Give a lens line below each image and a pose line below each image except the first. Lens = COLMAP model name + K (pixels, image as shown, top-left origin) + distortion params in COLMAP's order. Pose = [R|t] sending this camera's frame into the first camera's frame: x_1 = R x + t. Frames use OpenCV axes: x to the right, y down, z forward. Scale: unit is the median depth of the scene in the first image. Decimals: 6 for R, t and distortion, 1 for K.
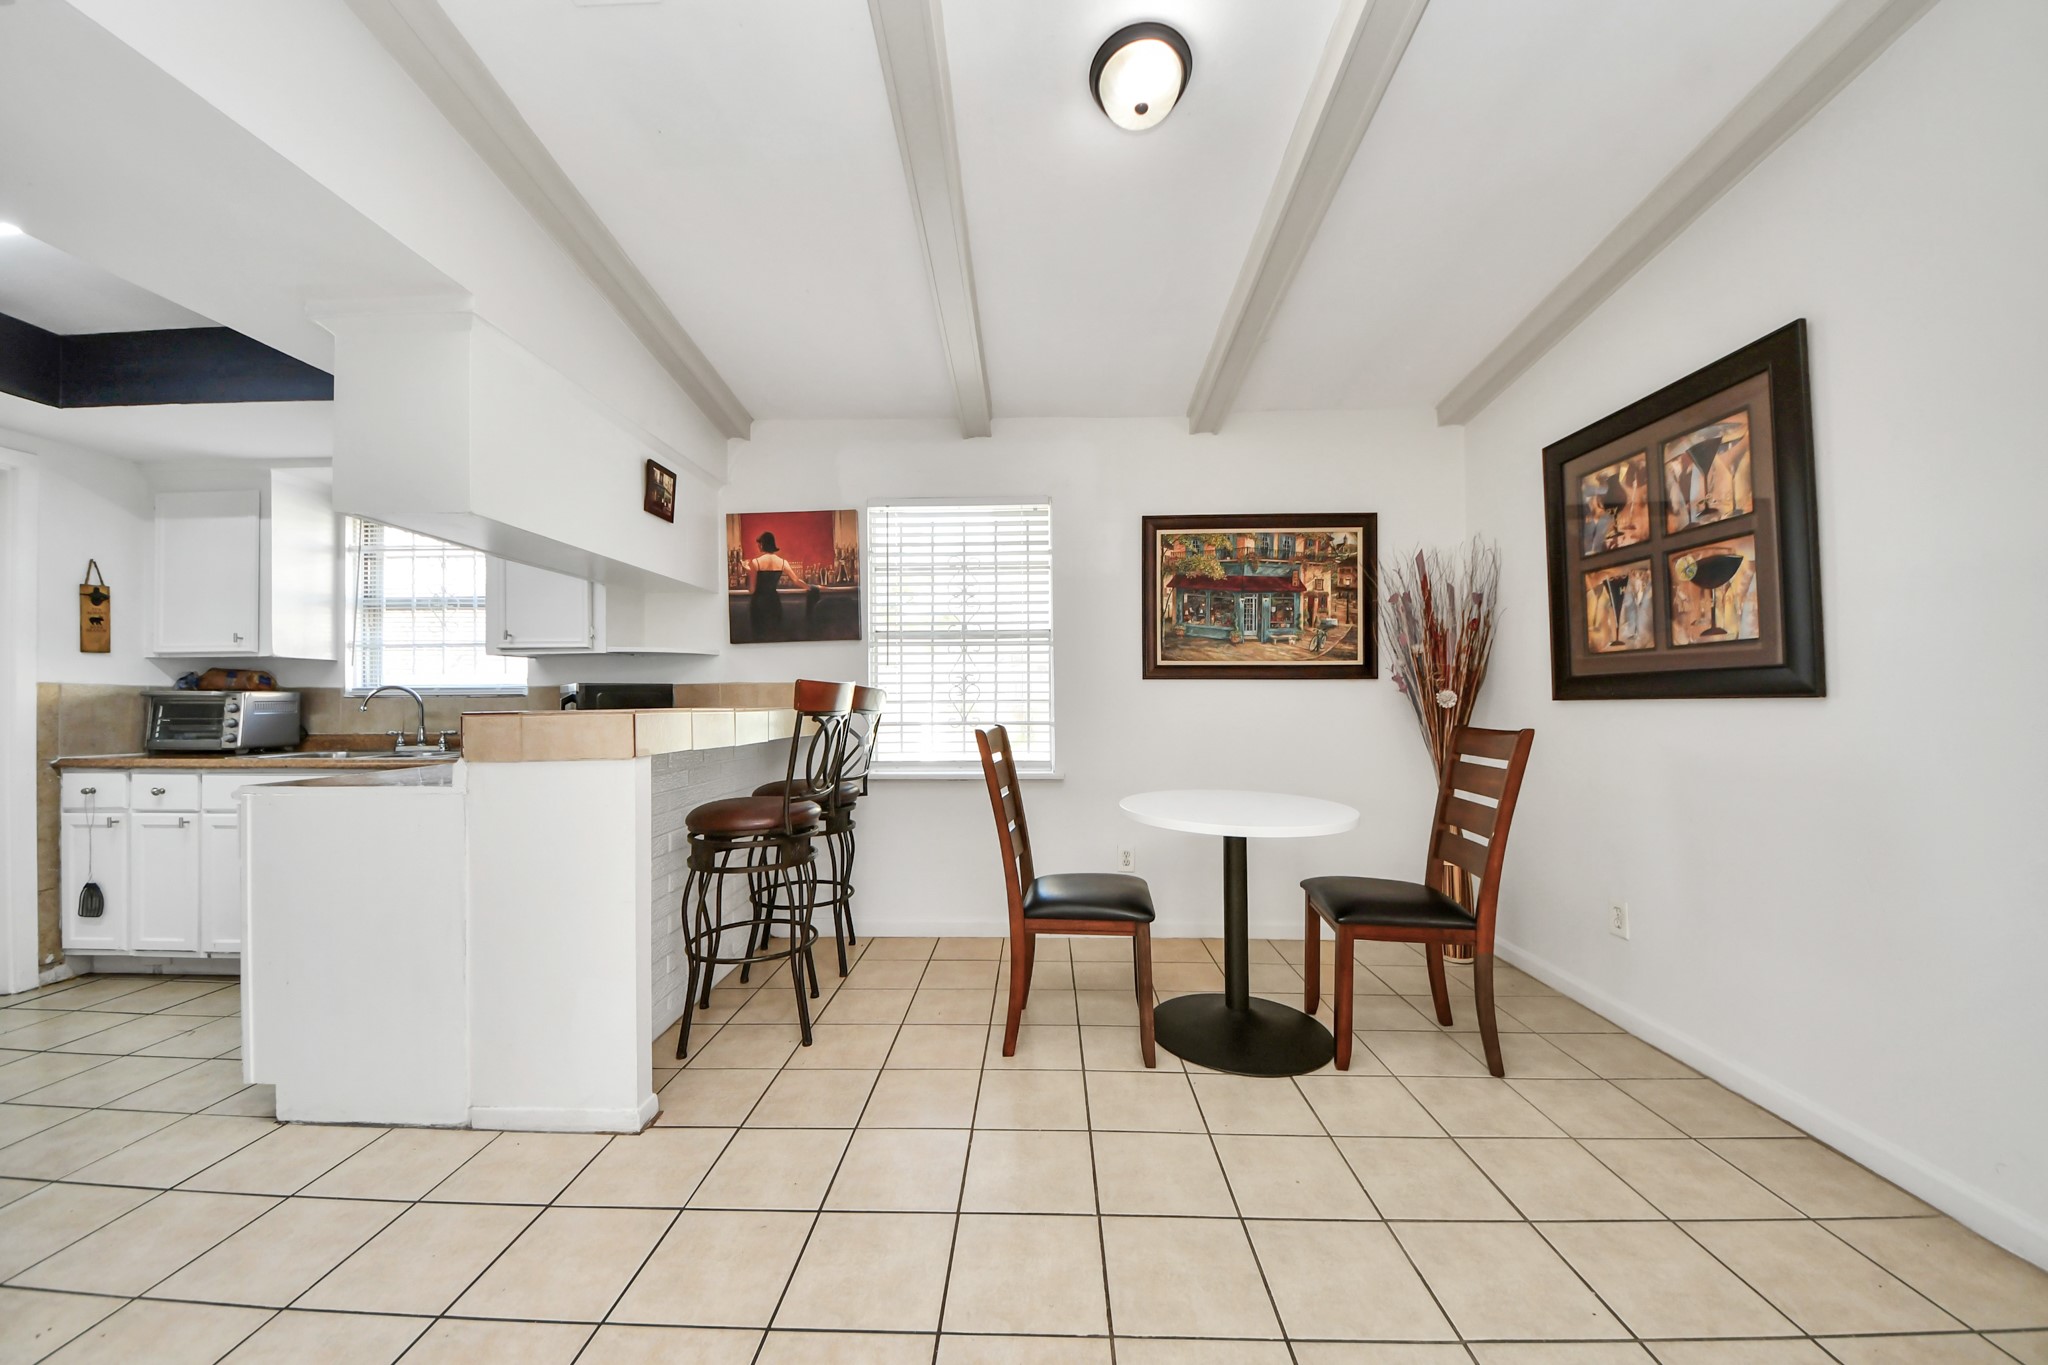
lens RADIAL K [[718.7, 0, 1017.2], [0, 718.7, 682.4], [0, 0, 1]] dist [0.044236, -0.026569]
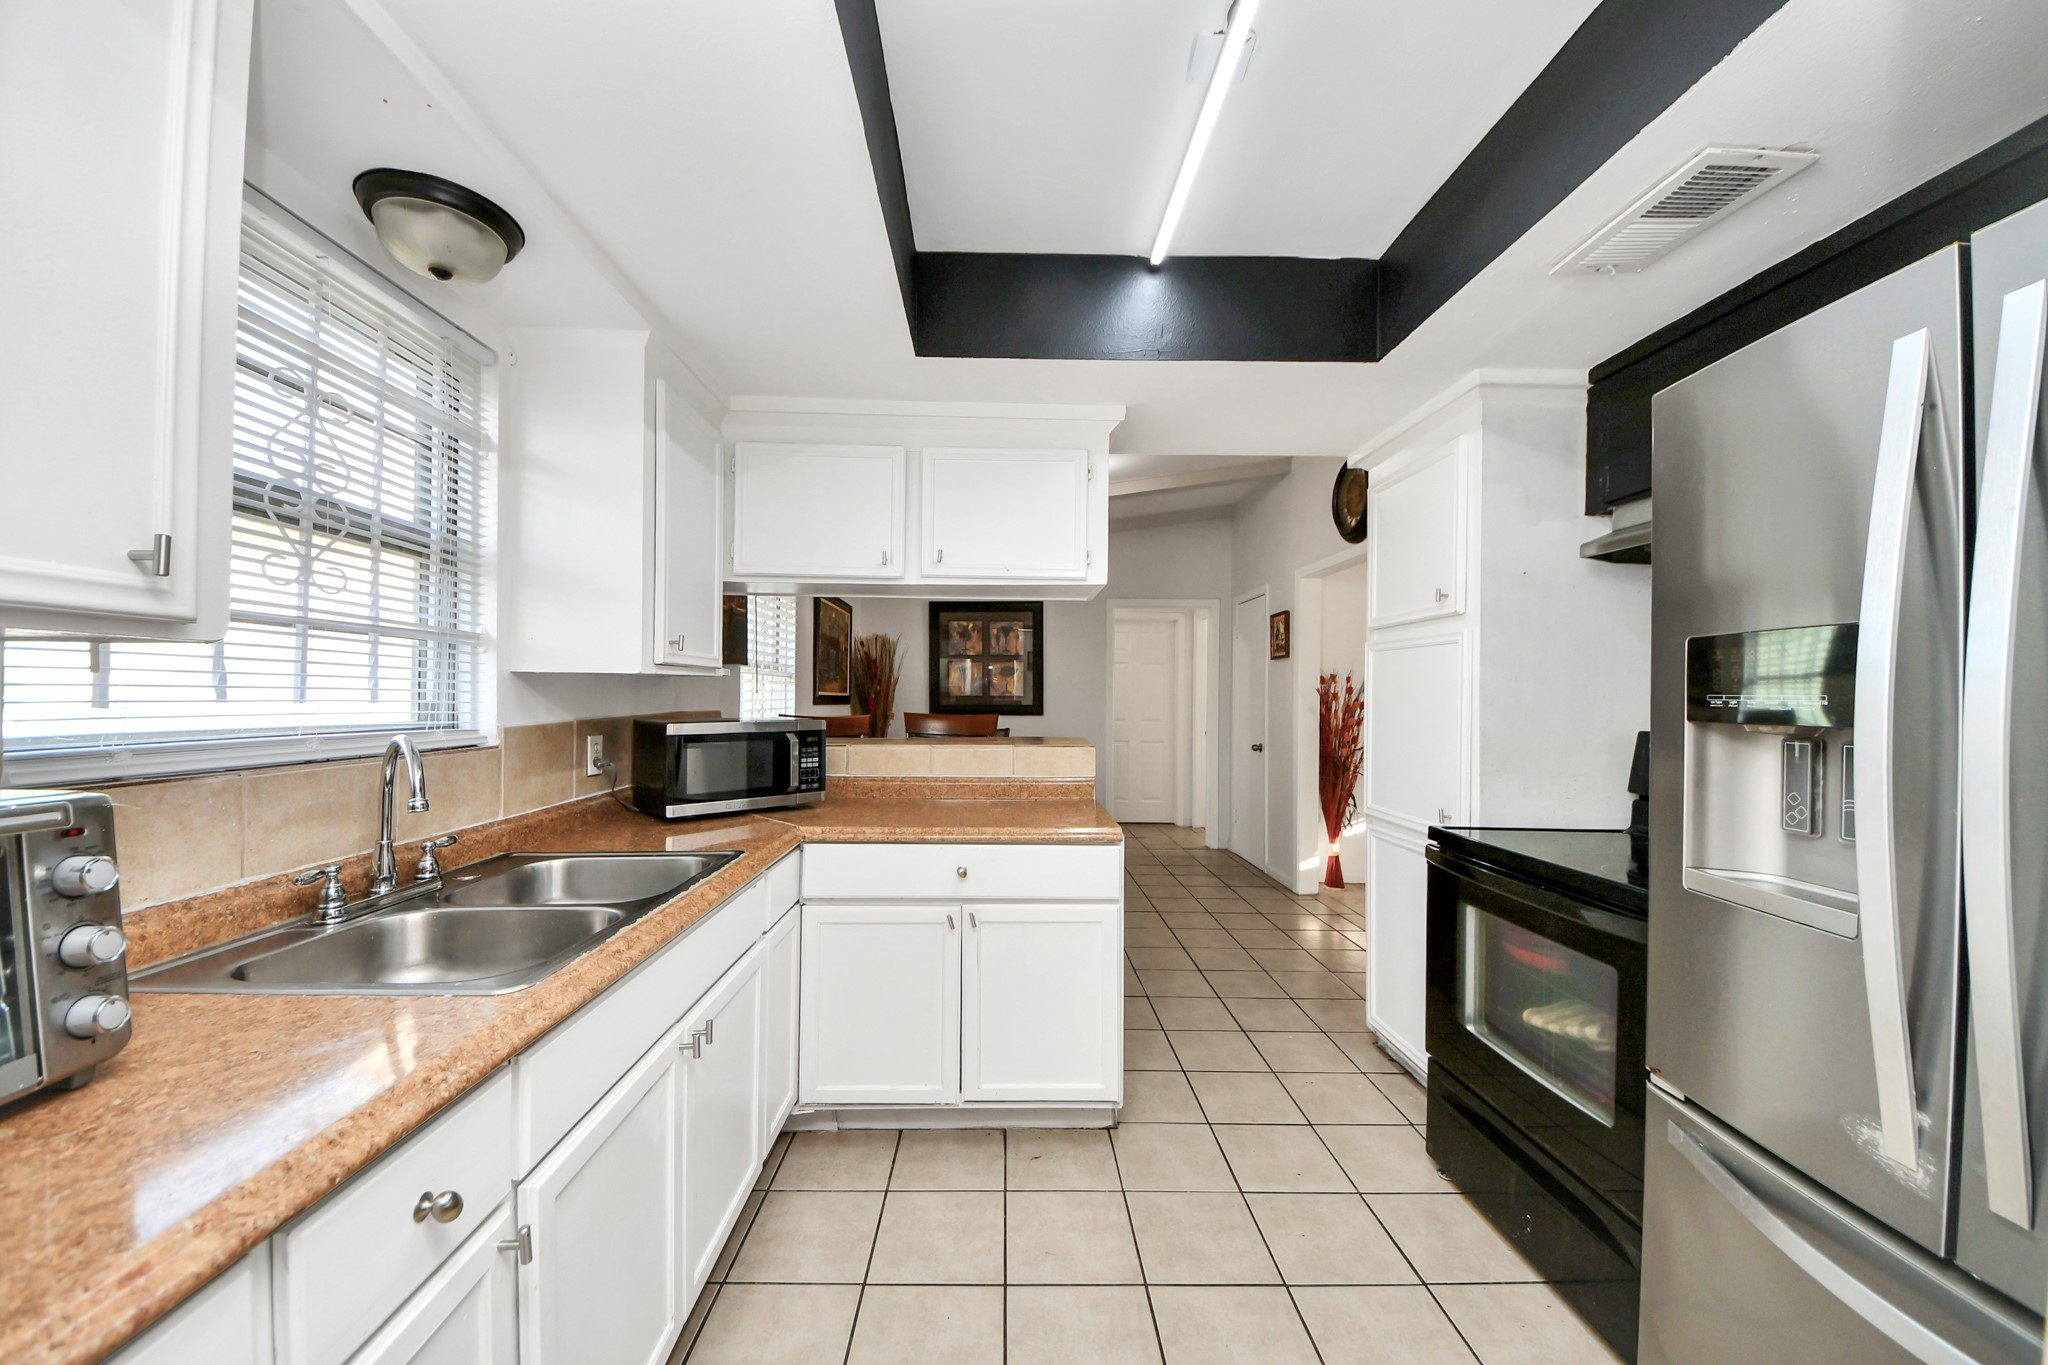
lens RADIAL K [[739.0, 0, 1015.0], [0, 739.0, 687.0], [0, 0, 1]] dist [0.040079, -0.023646]
pose [[-0.045786, 0.019669, 0.998758, -1.307805], [-0.026215, 0.999438, -0.020884, -0.021850], [-0.998607, -0.027138, -0.045244, 0.737079]]
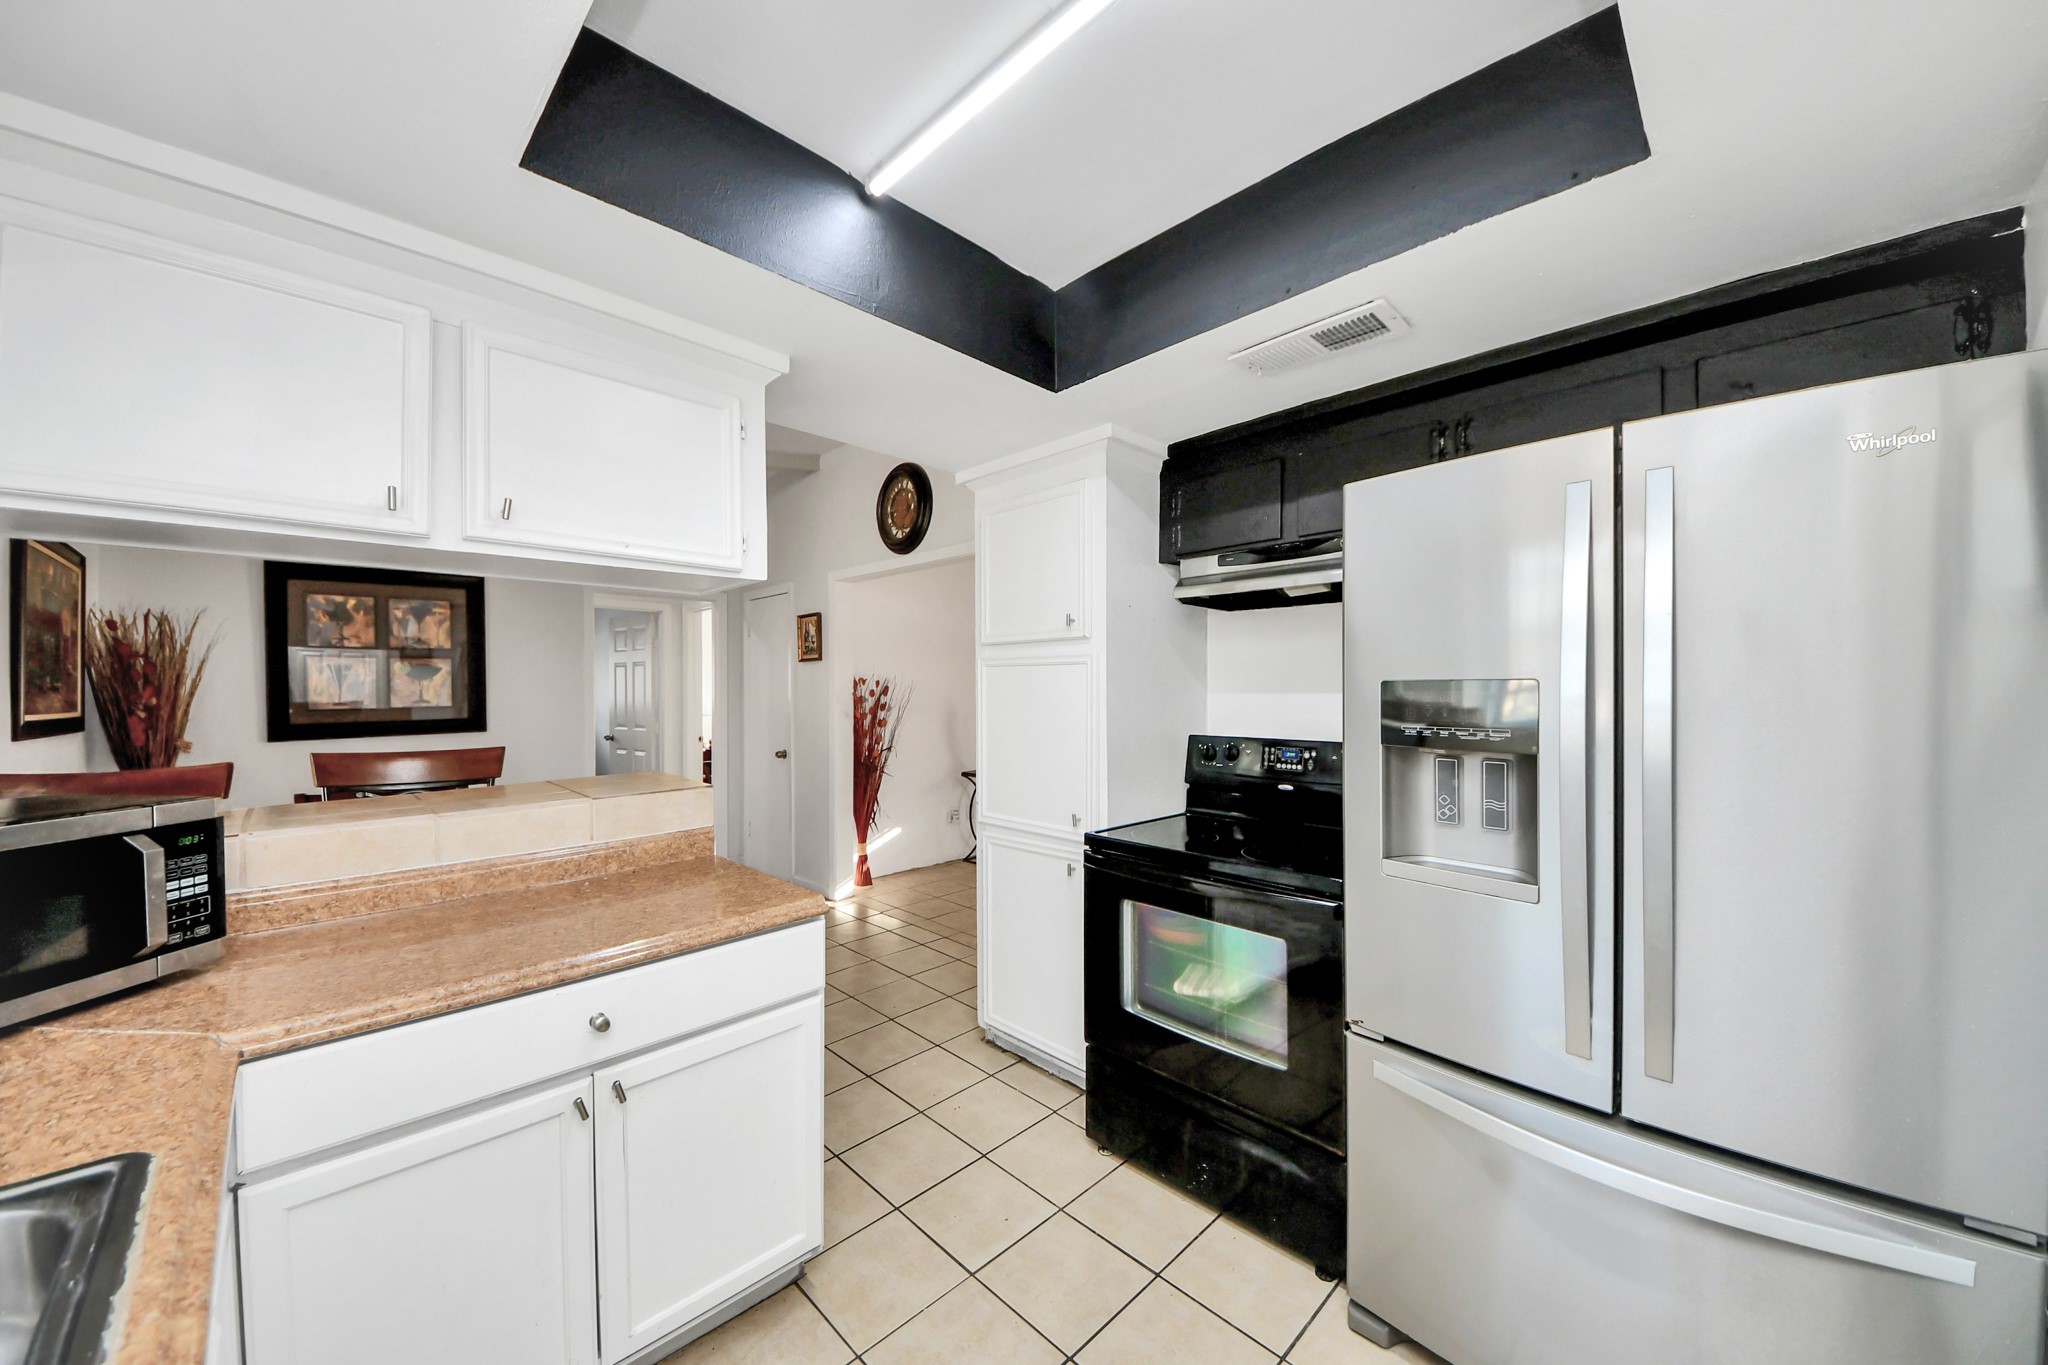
lens RADIAL K [[718.7, 0, 1017.2], [0, 718.7, 682.4], [0, 0, 1]] dist [0.044236, -0.026569]
pose [[-0.719299, 0.017049, 0.694492, -1.105427], [-0.000035, 0.999698, -0.024577, -0.048755], [-0.694701, -0.017703, -0.719081, 0.880057]]
